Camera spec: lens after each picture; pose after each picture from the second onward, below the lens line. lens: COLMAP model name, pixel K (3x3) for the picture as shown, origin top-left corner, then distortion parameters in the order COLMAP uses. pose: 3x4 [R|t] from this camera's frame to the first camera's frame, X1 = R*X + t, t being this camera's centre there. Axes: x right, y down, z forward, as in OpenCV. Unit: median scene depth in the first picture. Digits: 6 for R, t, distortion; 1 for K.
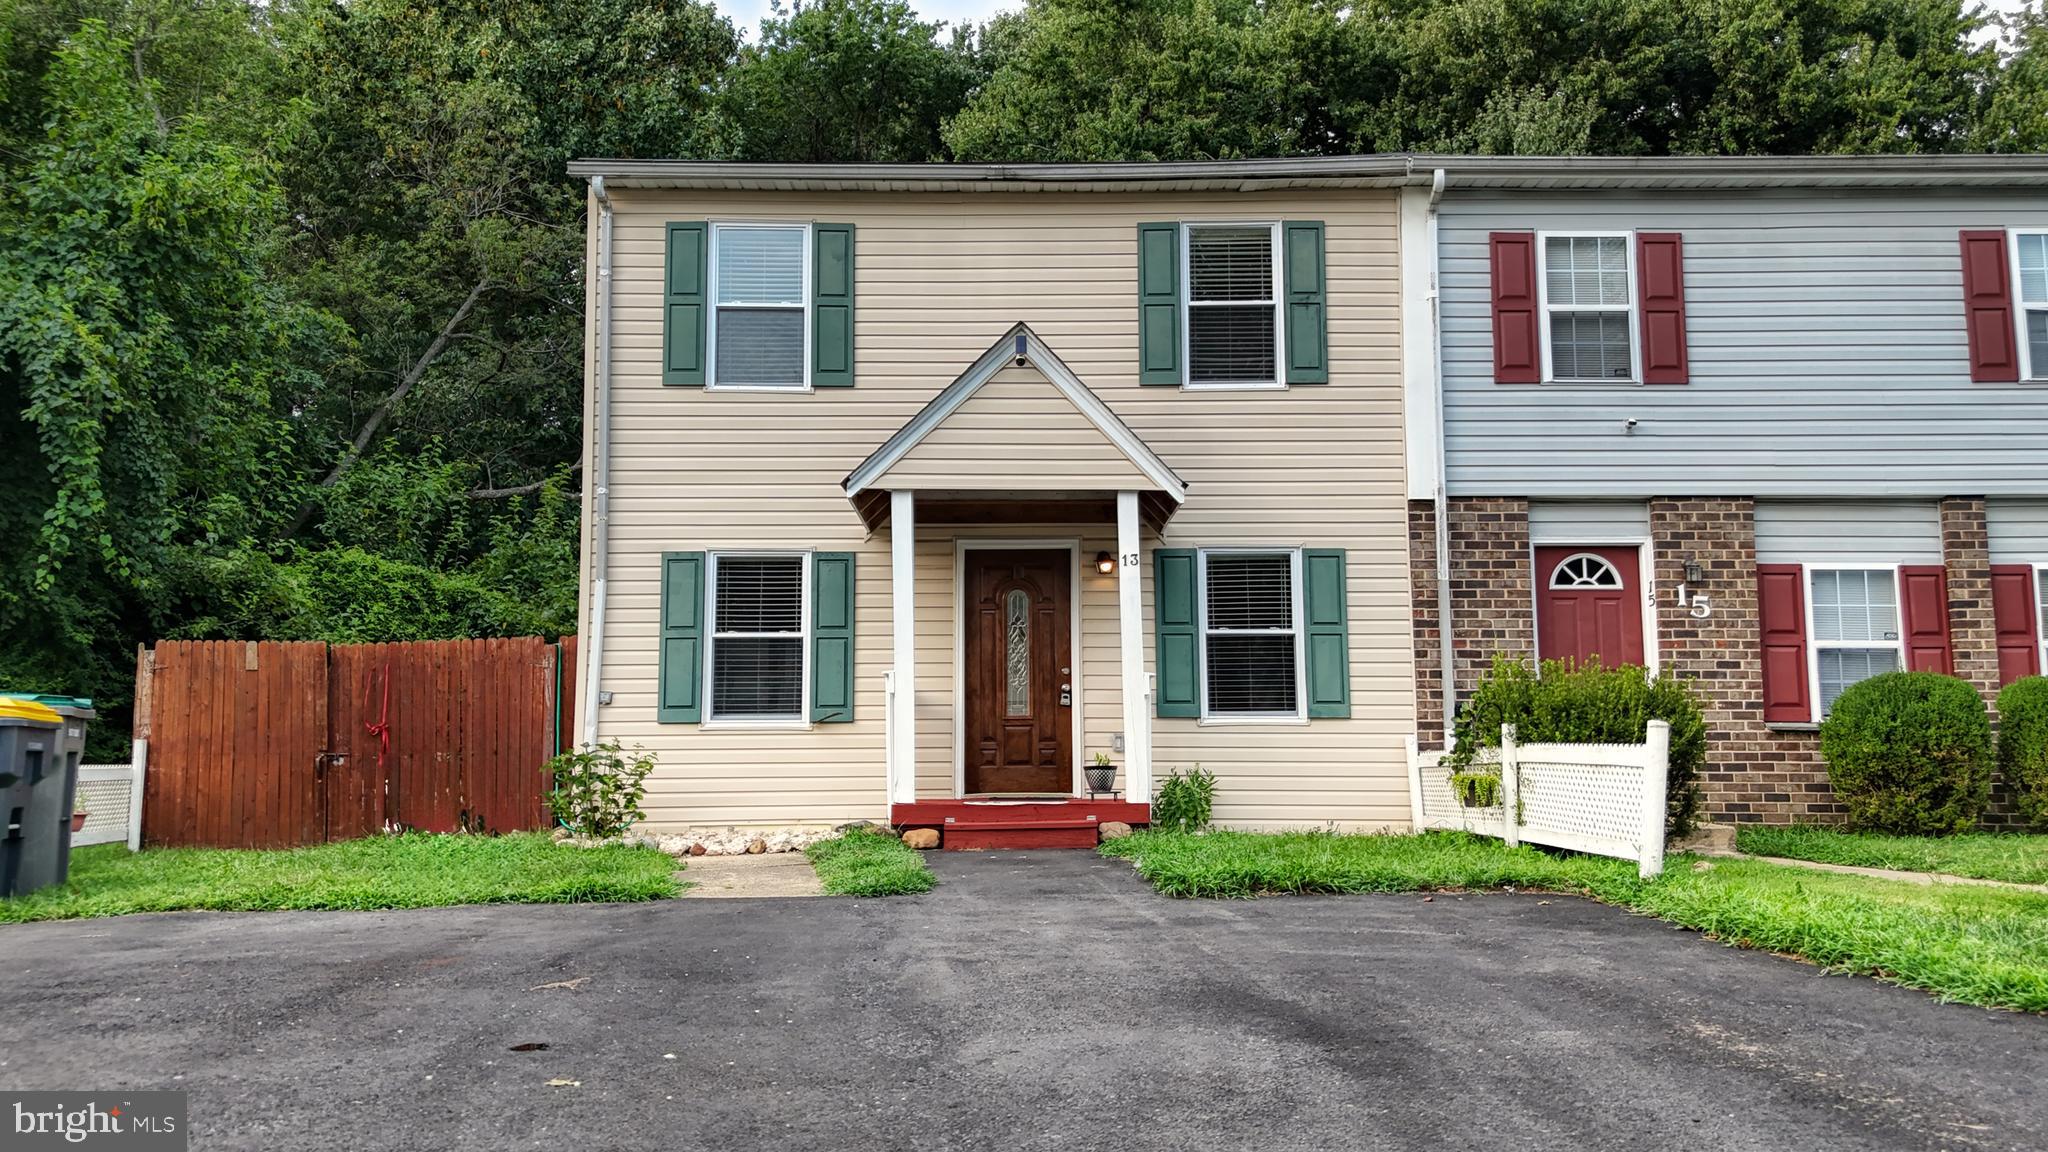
lens RADIAL K [[1552.8, 0, 1026.2], [0, 1552.8, 587.3], [0, 0, 1]] dist [0.034924, 0.000284]
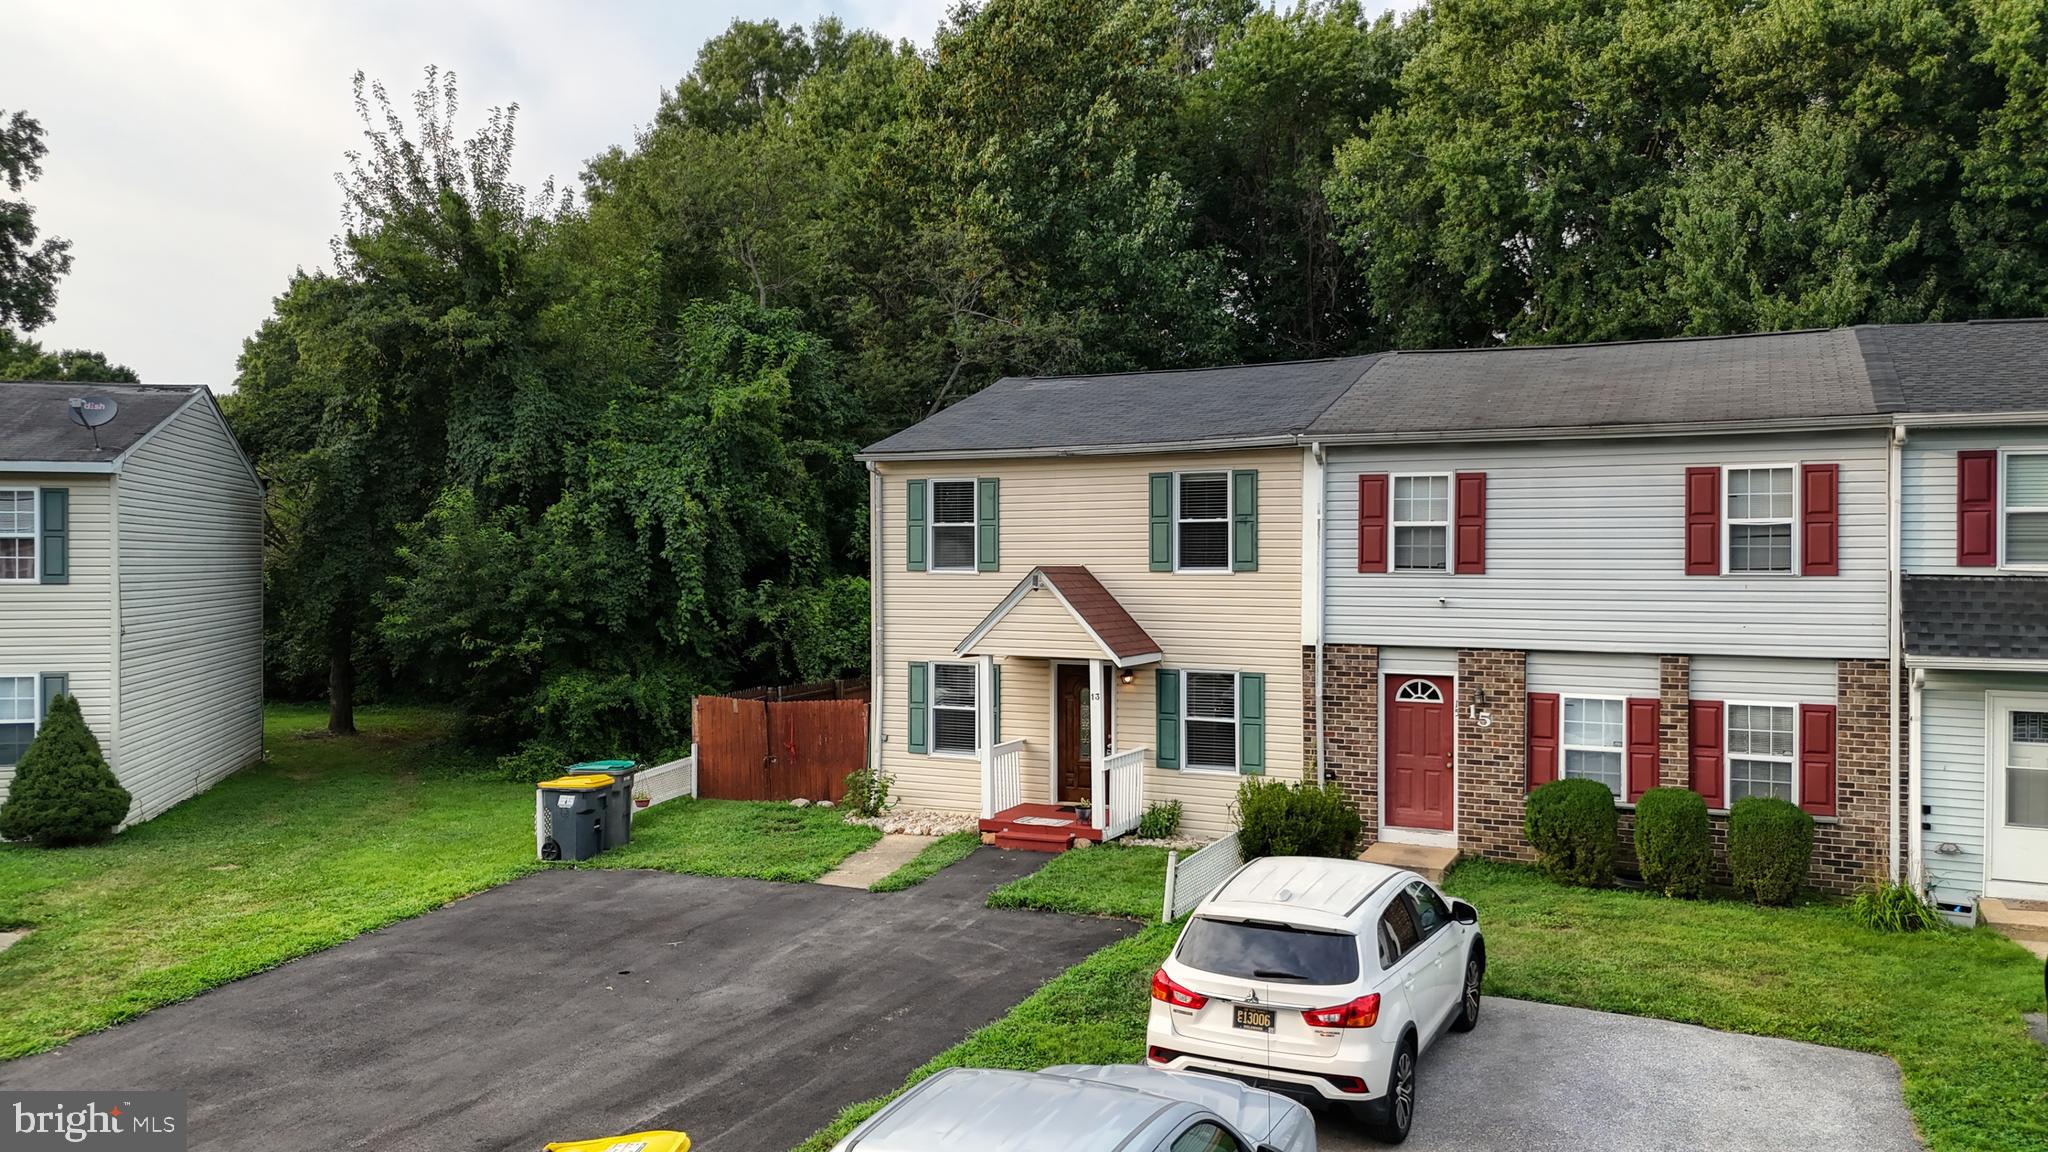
lens RADIAL K [[1552.8, 0, 1029.3], [0, 1552.8, 573.3], [0, 0, 1]] dist [0.034924, 0.000284]
pose [[0.890861, 0.013862, -0.454064, 0.723656], [0.050297, 0.990379, 0.128917, -0.352062], [0.451482, -0.137685, 0.881593, -0.552594]]
